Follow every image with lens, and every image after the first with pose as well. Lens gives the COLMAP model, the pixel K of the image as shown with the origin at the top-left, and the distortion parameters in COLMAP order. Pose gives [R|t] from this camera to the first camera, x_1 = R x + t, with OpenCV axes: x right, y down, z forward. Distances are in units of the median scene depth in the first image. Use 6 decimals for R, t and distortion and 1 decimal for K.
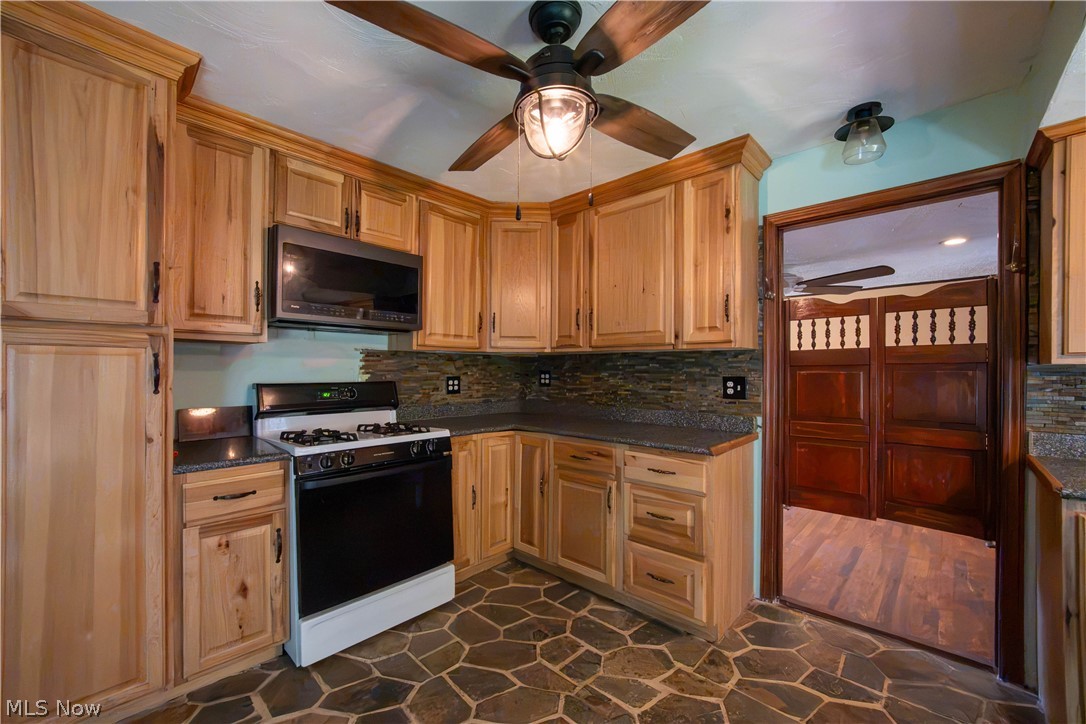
lens RADIAL K [[433.4, 0, 527.5], [0, 433.4, 368.2], [0, 0, 1]] dist [-0.029593, 0.006206]
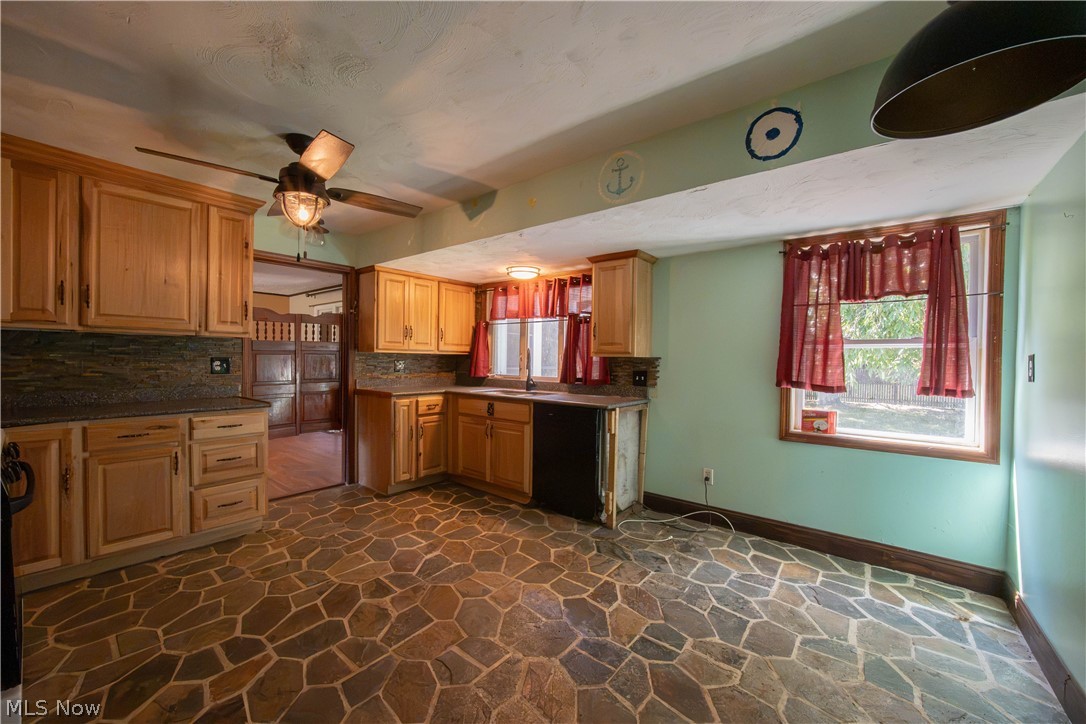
lens RADIAL K [[433.4, 0, 527.5], [0, 433.4, 368.2], [0, 0, 1]] dist [-0.029593, 0.006206]
pose [[-0.083733, -0.022320, 0.996238, -1.023126], [-0.007219, 0.999736, 0.021791, 0.018129], [-0.996462, -0.005367, -0.083872, 0.155805]]
